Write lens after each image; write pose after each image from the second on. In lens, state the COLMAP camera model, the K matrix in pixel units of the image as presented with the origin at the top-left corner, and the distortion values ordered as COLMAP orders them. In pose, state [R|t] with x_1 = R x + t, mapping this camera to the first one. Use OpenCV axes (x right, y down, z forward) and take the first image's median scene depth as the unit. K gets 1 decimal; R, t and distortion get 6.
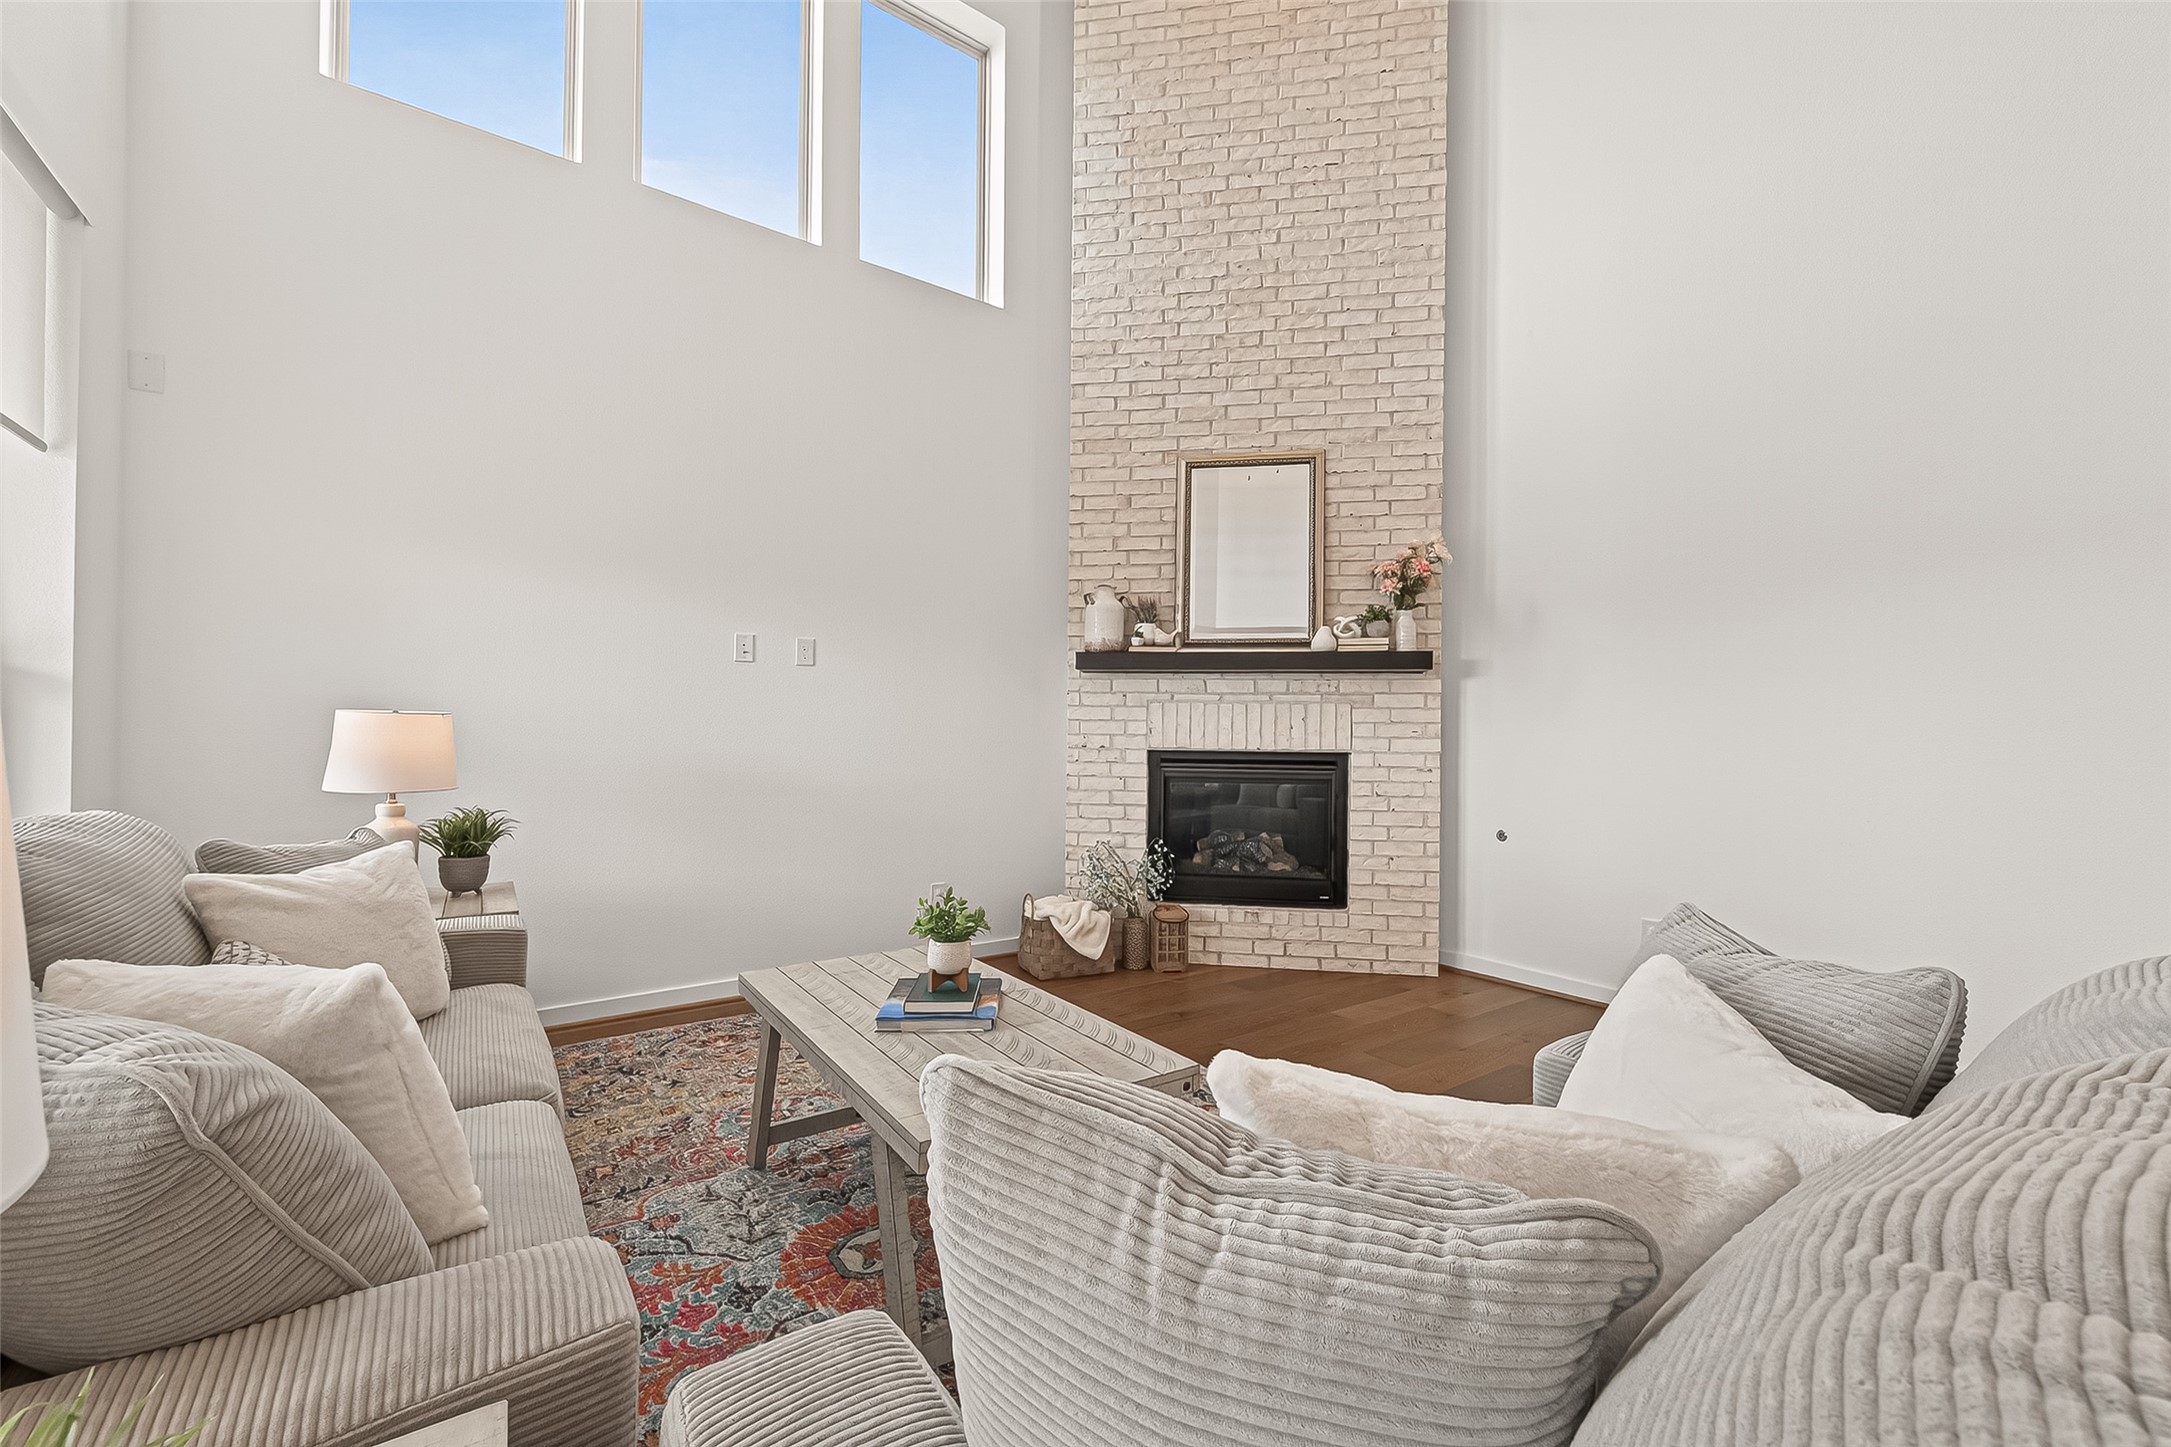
lens RADIAL K [[848.6, 0, 1092.0], [0, 848.6, 729.8], [0, 0, 1]] dist [0.013251, -0.000225]
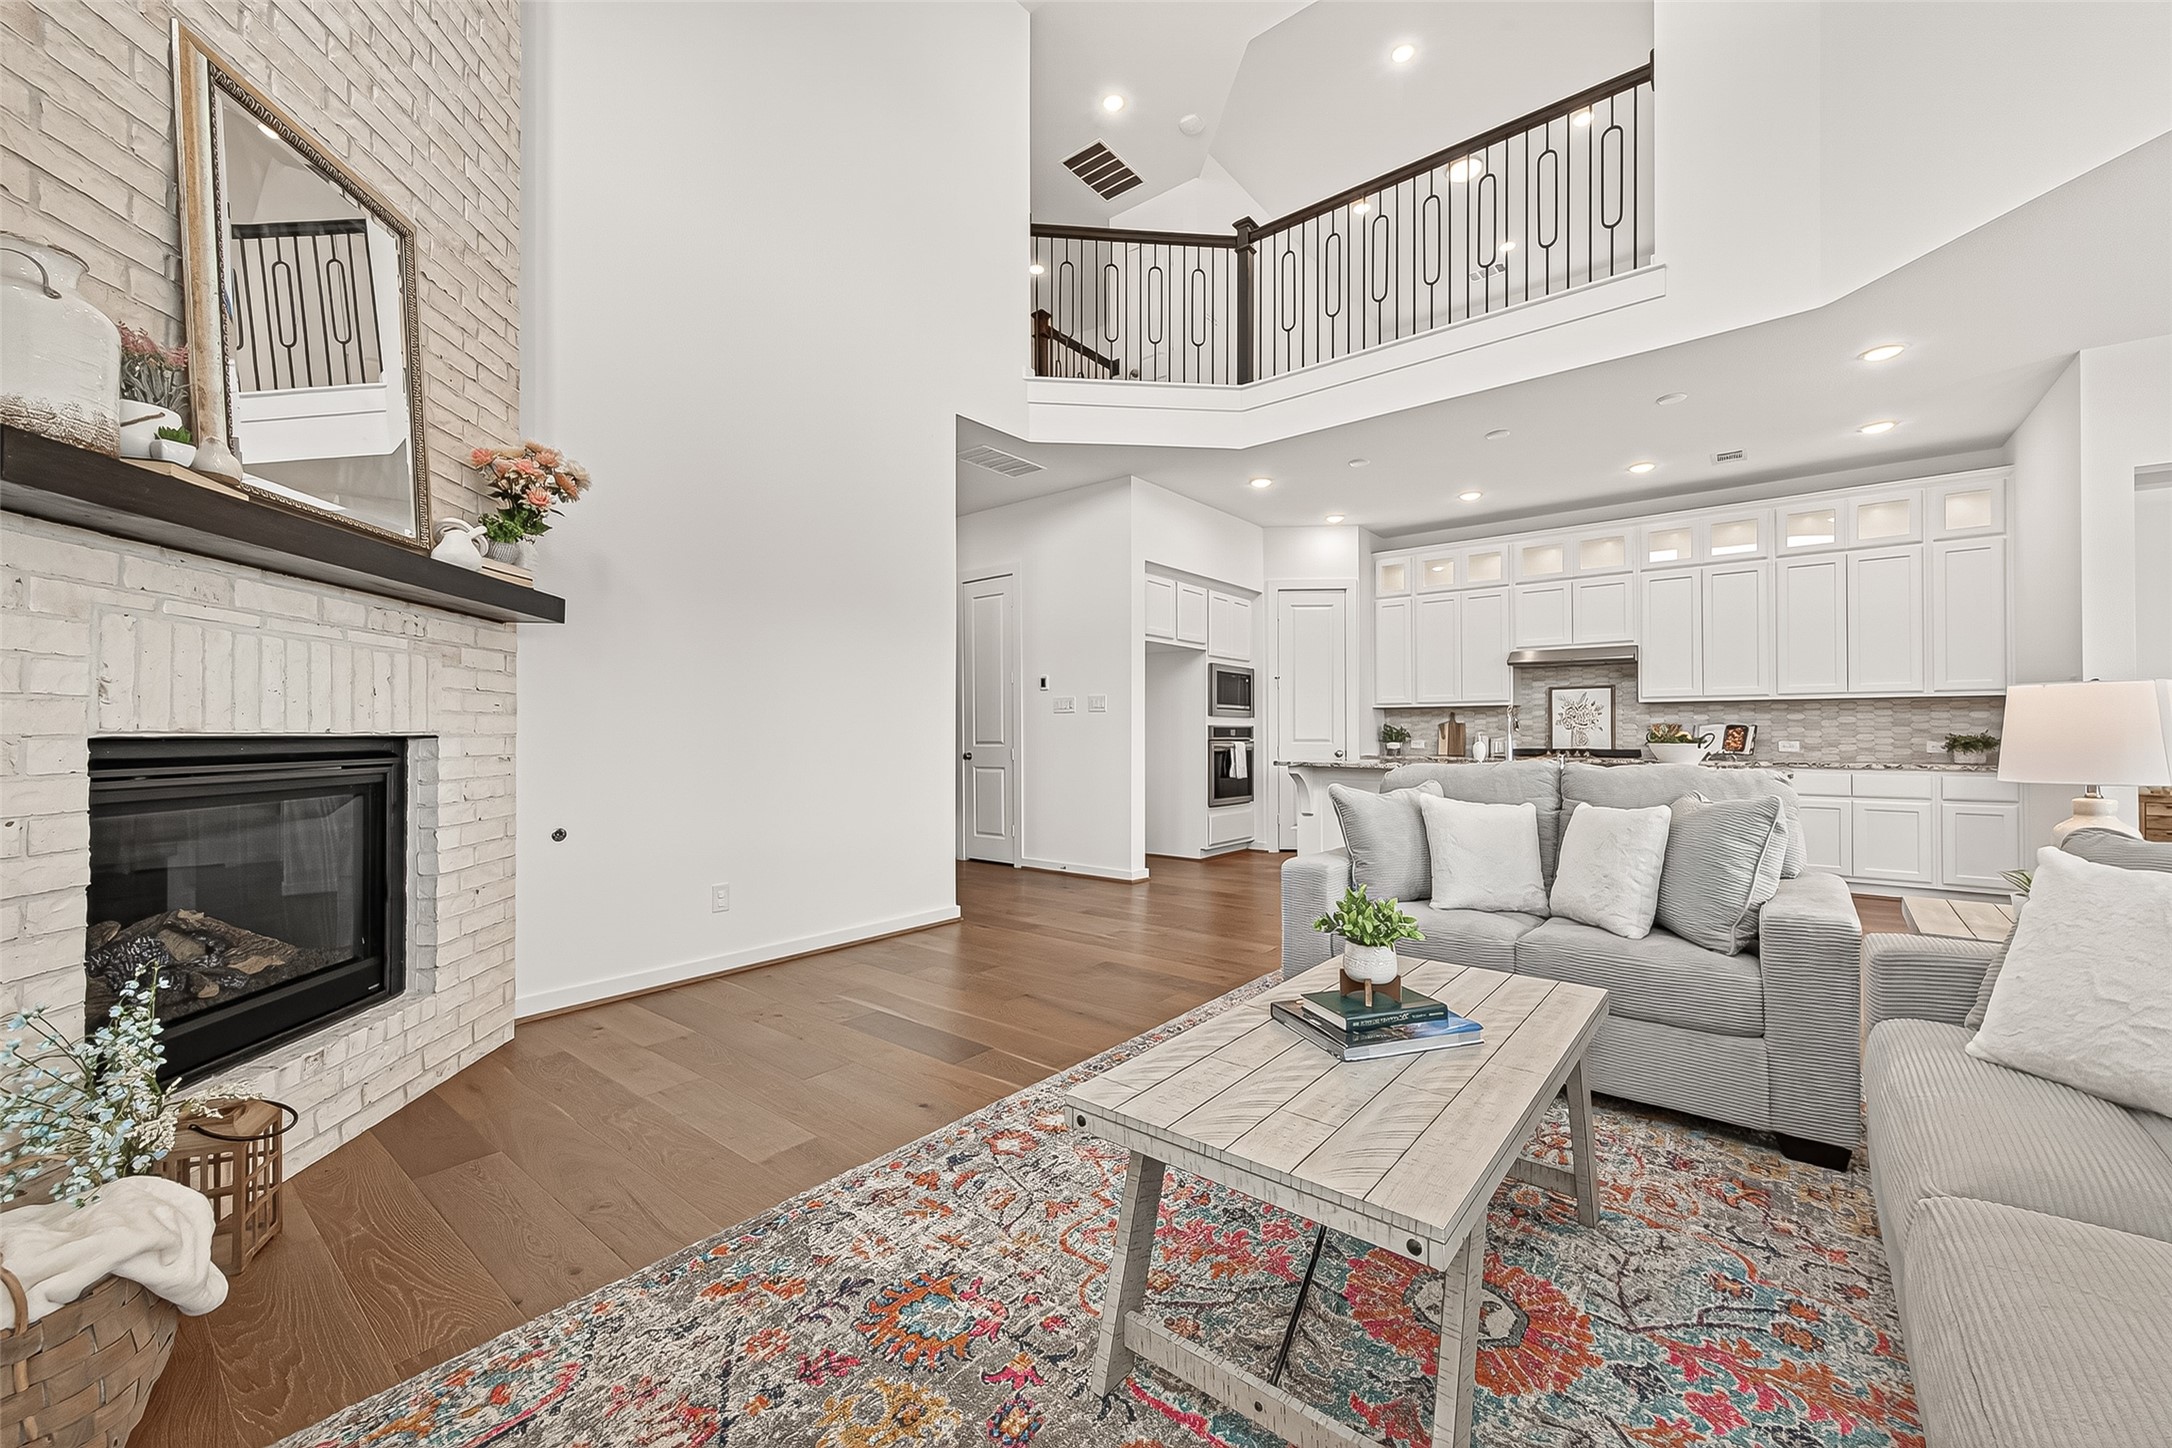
lens RADIAL K [[849.0, 0, 1088.8], [0, 849.0, 729.7], [0, 0, 1]] dist [0.013251, -0.000225]
pose [[-0.251893, -0.006913, 0.967730, -0.421671], [-0.008268, 0.999953, 0.004992, 0.014607], [-0.967720, -0.006743, -0.251939, 0.683449]]
